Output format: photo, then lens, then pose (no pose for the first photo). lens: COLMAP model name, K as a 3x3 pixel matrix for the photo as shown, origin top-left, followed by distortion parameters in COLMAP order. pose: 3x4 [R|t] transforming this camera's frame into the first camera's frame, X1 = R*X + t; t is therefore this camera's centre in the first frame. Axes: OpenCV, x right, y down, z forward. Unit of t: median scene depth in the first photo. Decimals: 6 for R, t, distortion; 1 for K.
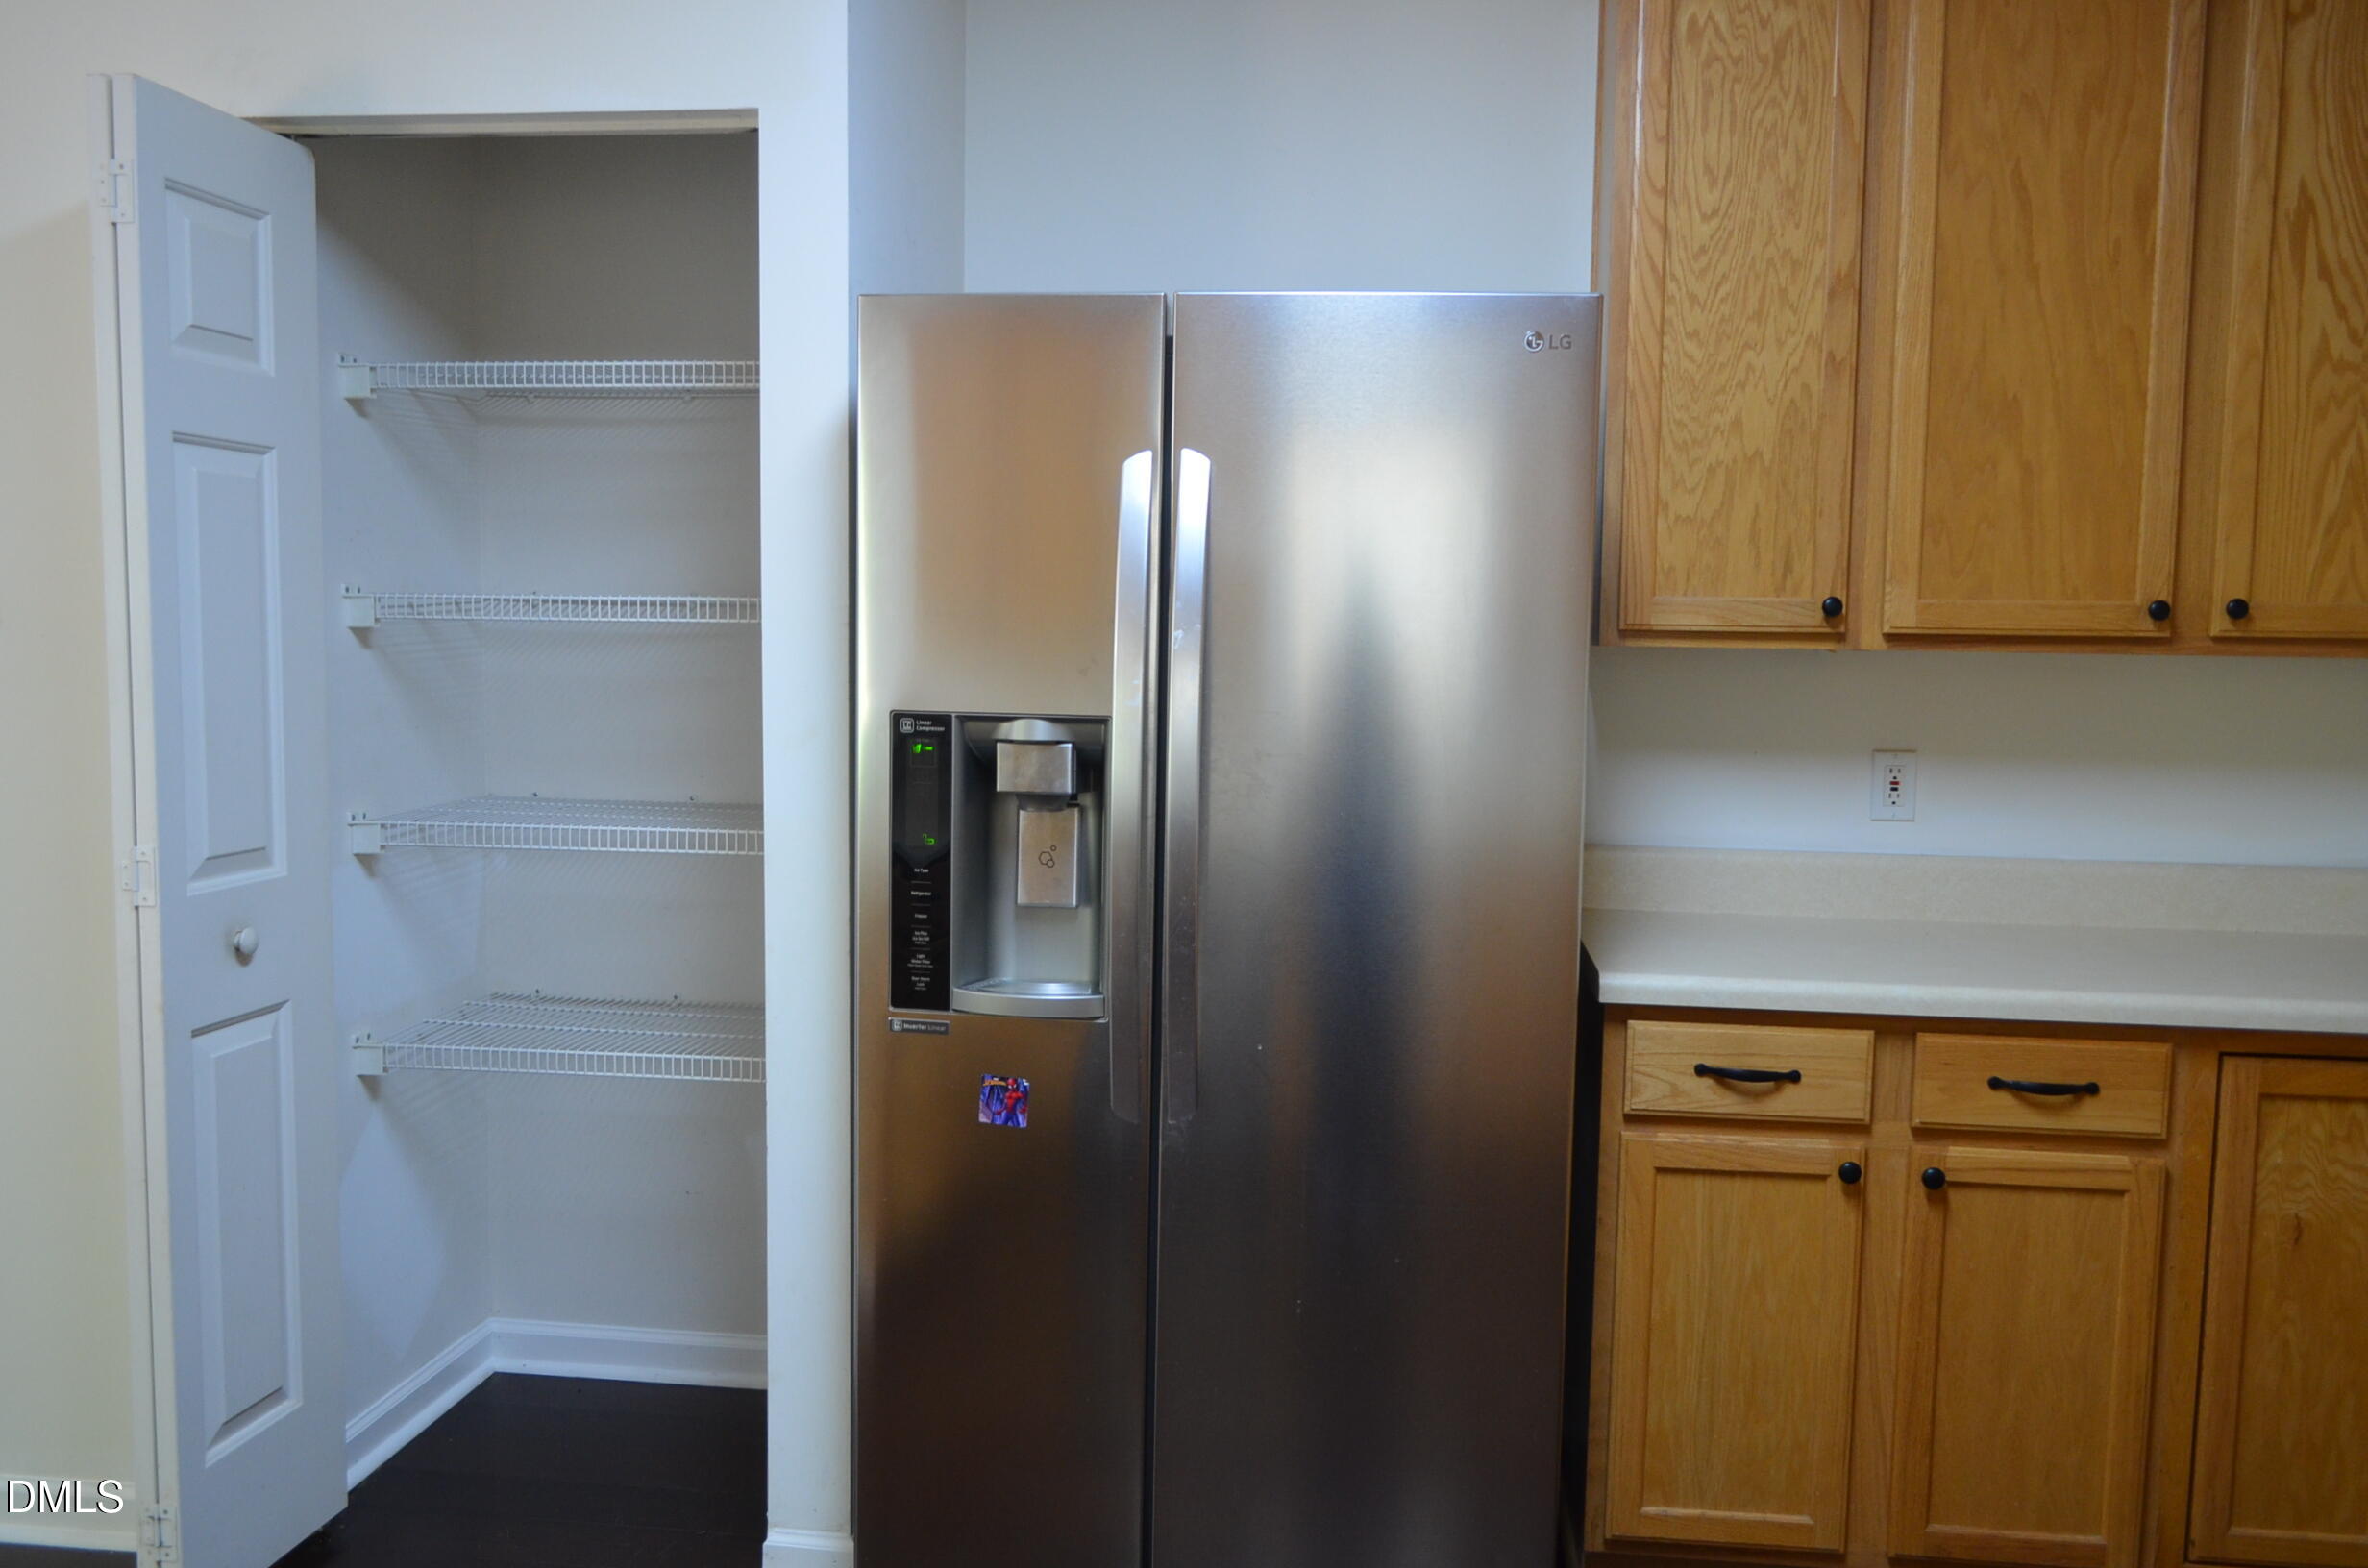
lens RADIAL K [[1882.8, 0, 1186.0], [0, 1882.8, 796.7], [0, 0, 1]] dist [-0.019679, 0.018920]
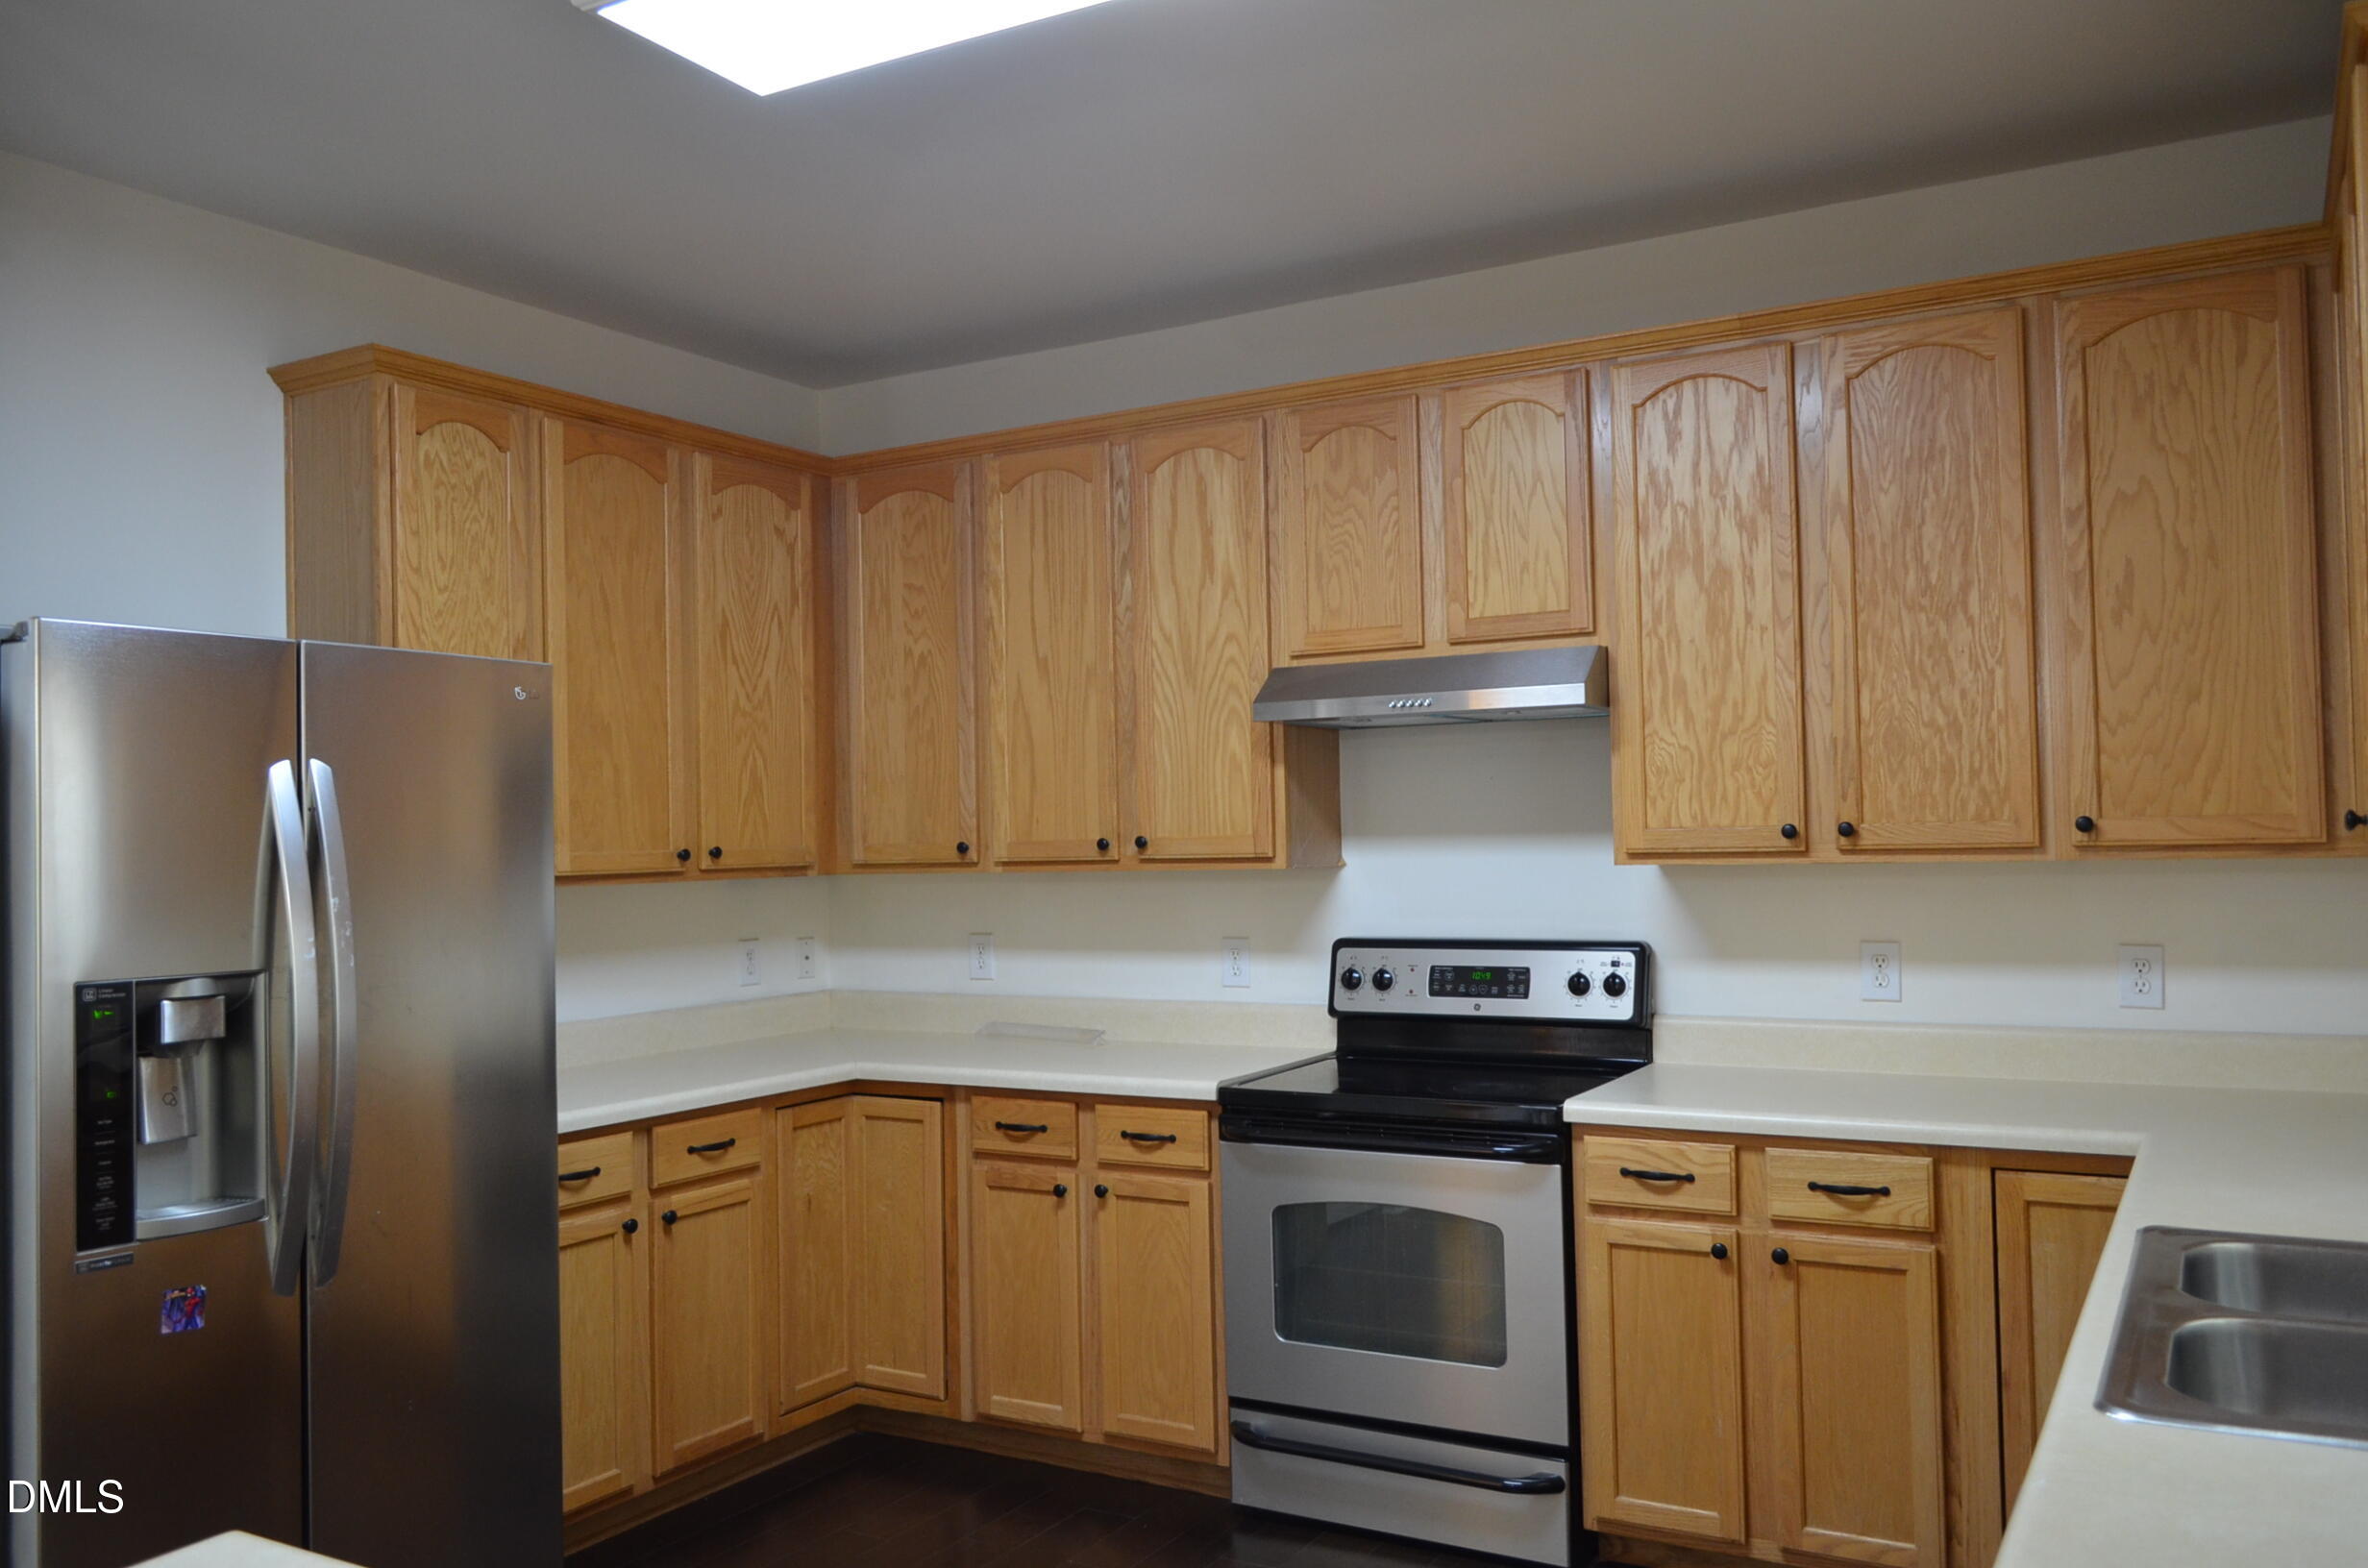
lens RADIAL K [[1882.8, 0, 1167.3], [0, 1882.8, 790.8], [0, 0, 1]] dist [-0.019679, 0.018920]
pose [[0.393422, -0.001724, 0.919356, -0.885426], [0.109318, 0.992991, -0.044919, -0.036649], [-0.912836, 0.118175, 0.390853, -0.045233]]
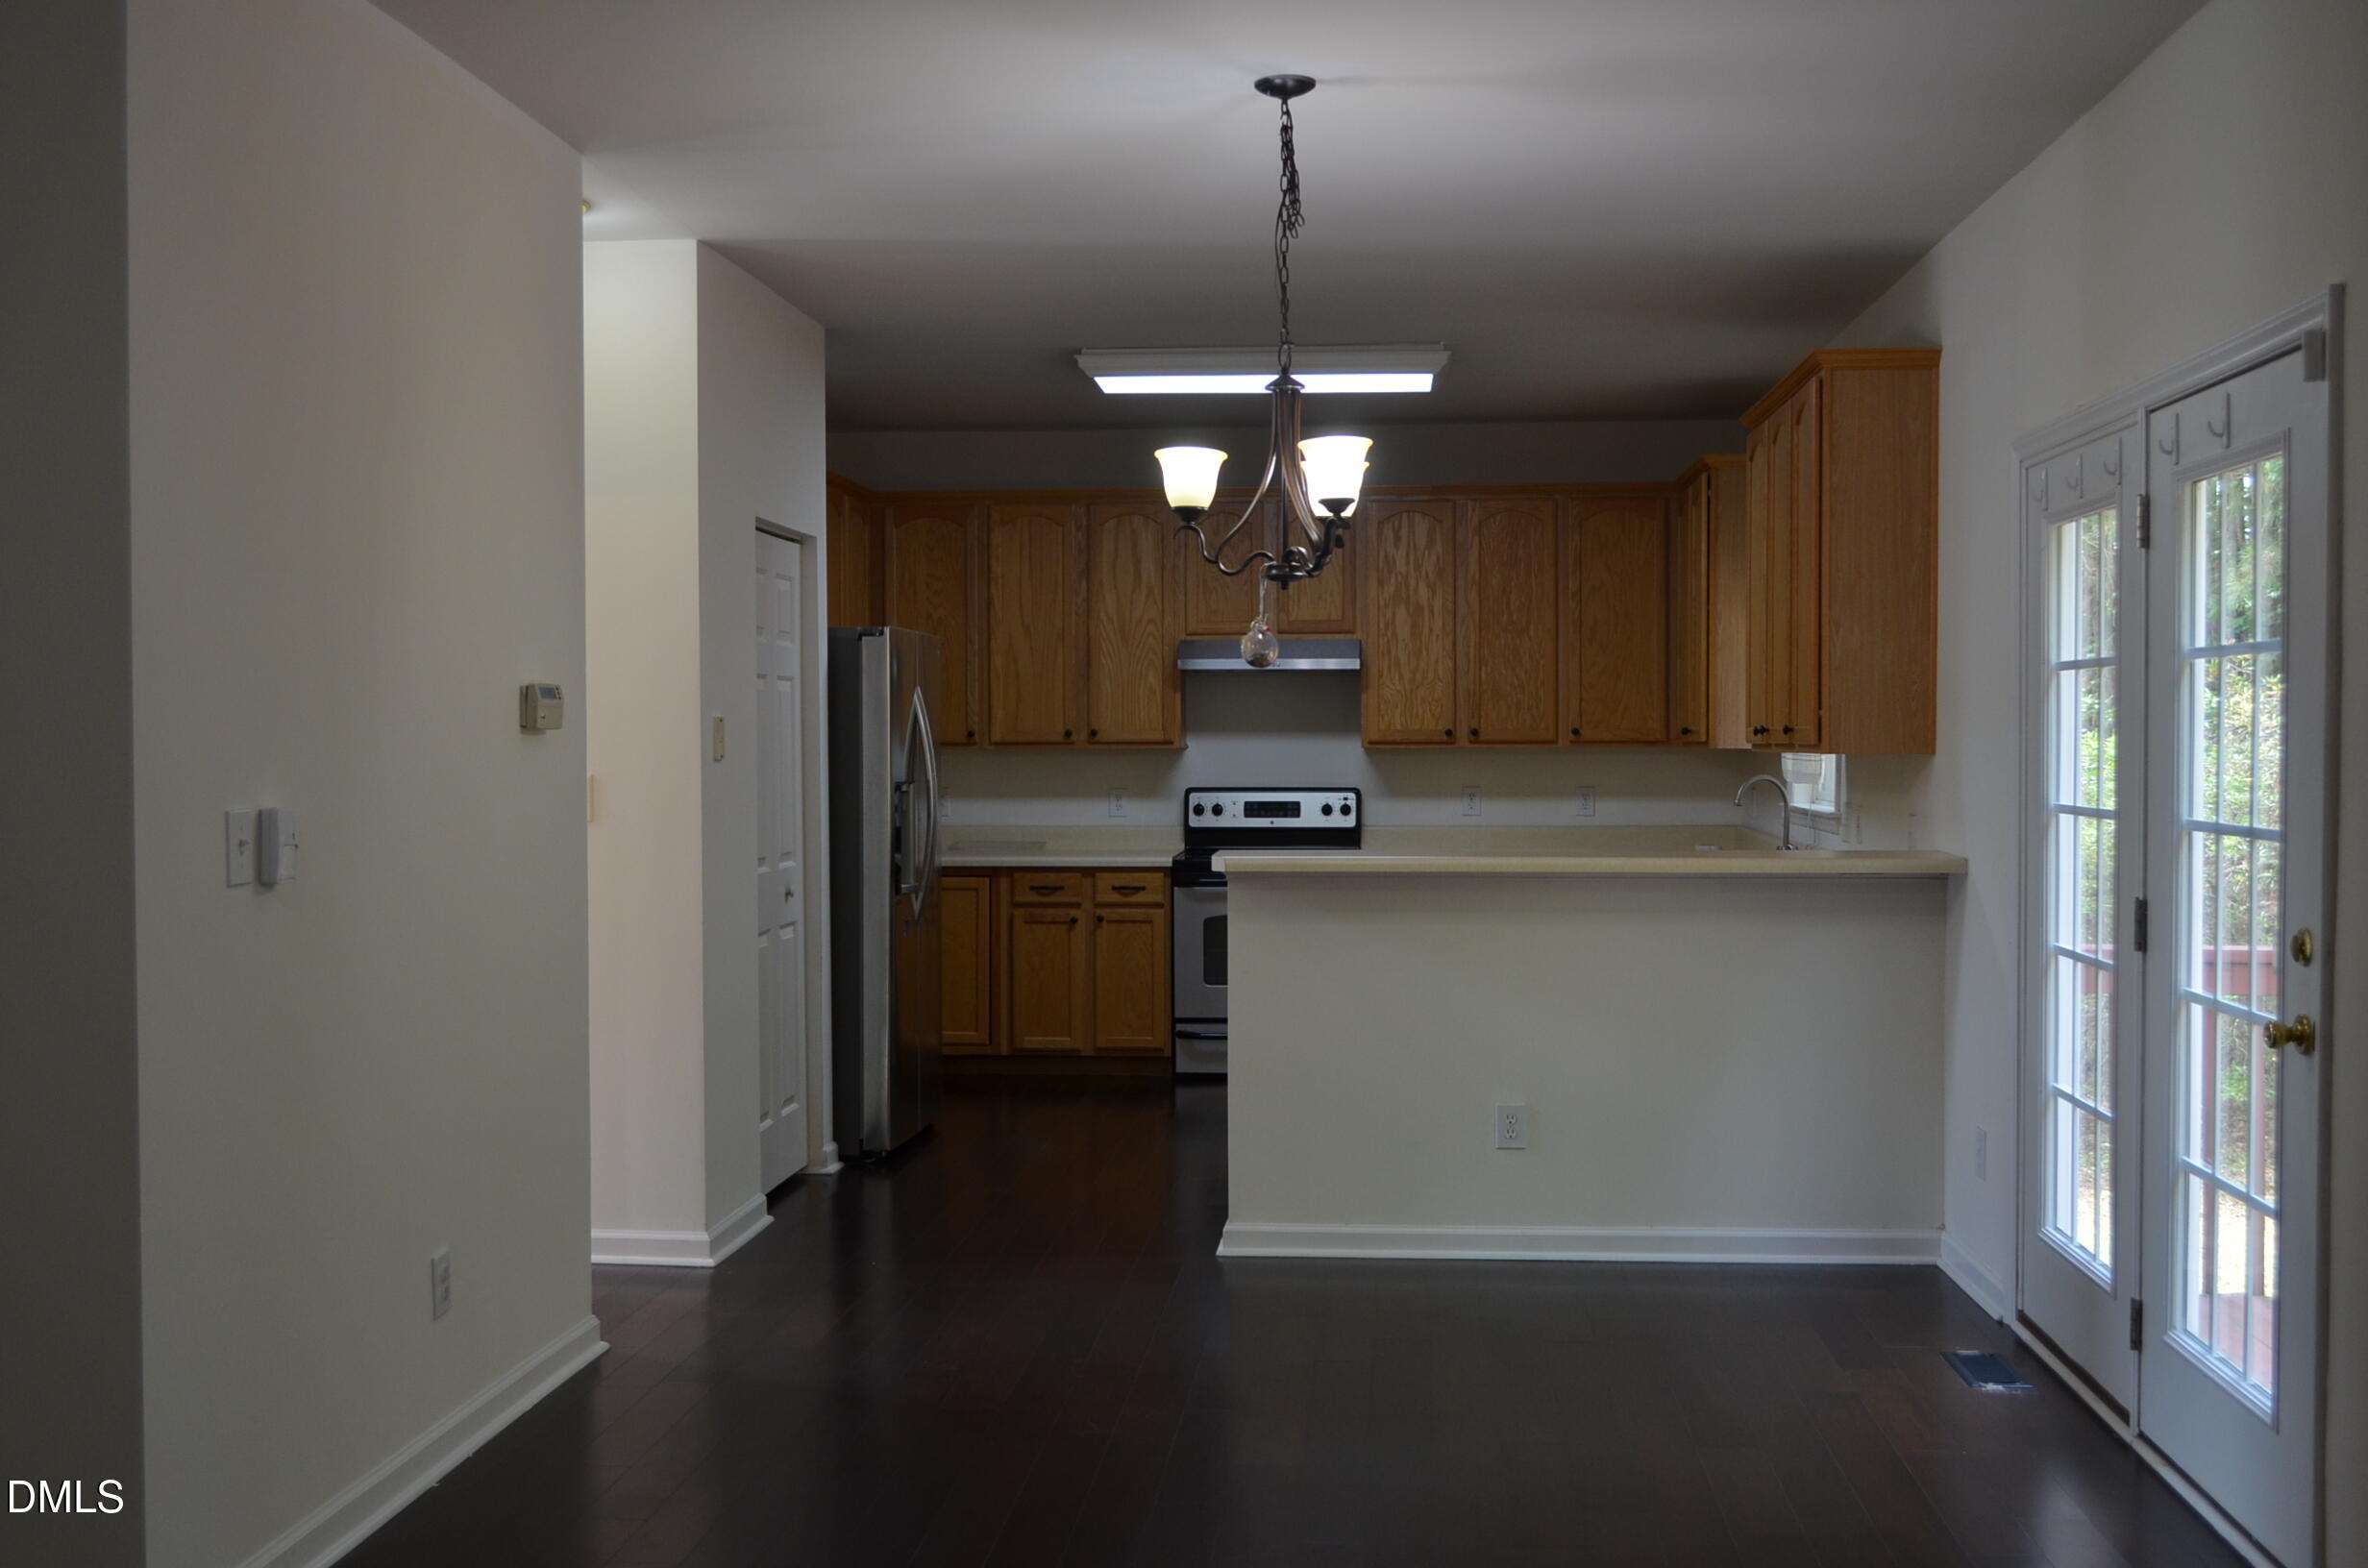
lens RADIAL K [[2470.1, 0, 1202.9], [0, 2470.1, 789.8], [0, 0, 1]] dist [-0.021836, 0.000000]
pose [[-0.043008, -0.038401, 0.998336, -3.422927], [0.091321, 0.994927, 0.042204, -0.133306], [-0.994892, 0.092984, -0.039283, 0.662204]]
